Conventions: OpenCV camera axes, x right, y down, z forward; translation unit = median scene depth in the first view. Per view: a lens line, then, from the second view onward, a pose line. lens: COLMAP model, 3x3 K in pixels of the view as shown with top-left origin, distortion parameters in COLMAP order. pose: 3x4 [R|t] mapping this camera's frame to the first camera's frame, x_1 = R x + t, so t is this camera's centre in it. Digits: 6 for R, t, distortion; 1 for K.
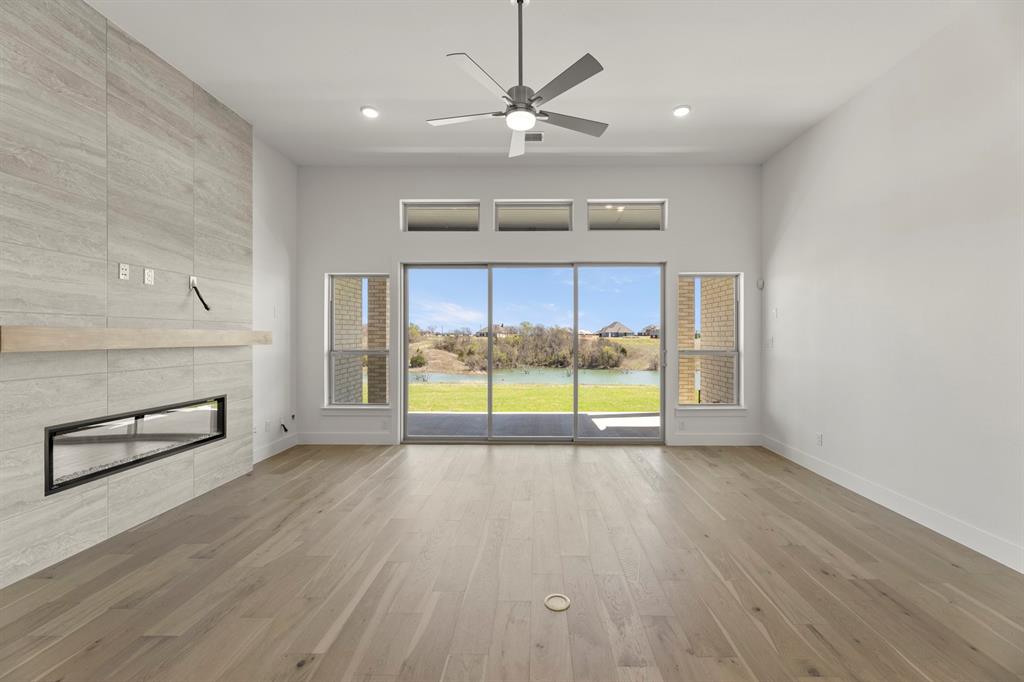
lens RADIAL K [[414.8, 0, 518.4], [0, 414.8, 338.3], [0, 0, 1]] dist [0.000728, 0.000507]
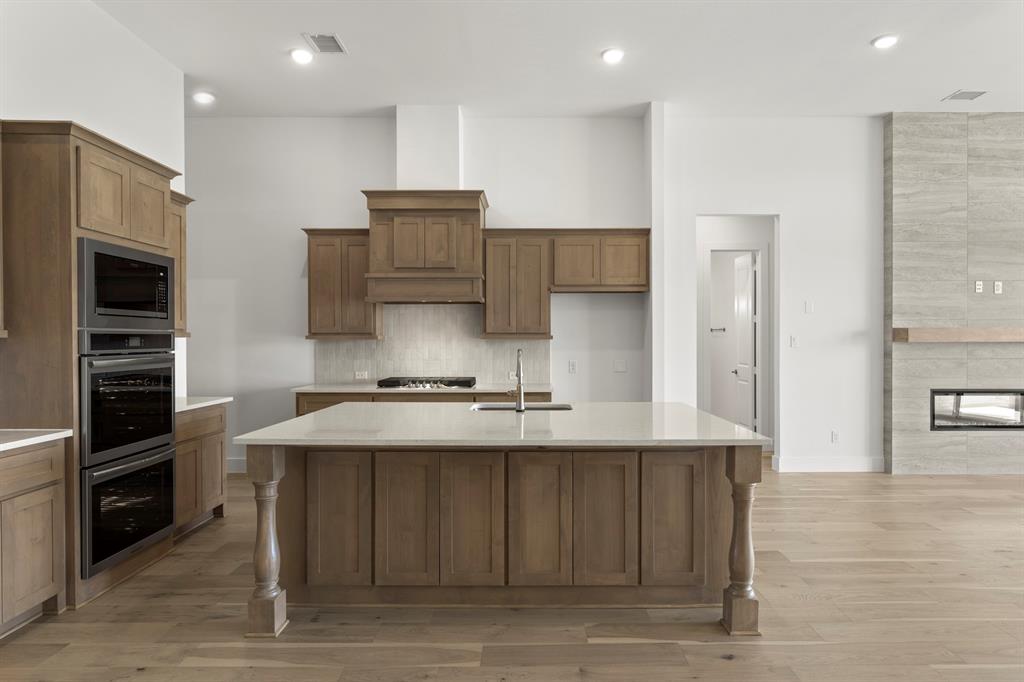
lens RADIAL K [[579.2, 0, 543.6], [0, 579.2, 343.1], [0, 0, 1]] dist [-0.000645, -0.000495]
pose [[0.051780, 0.005008, -0.998646, 0.523524], [-0.001517, 0.999987, 0.004936, 0.011683], [0.998657, 0.001259, 0.051787, -0.317795]]
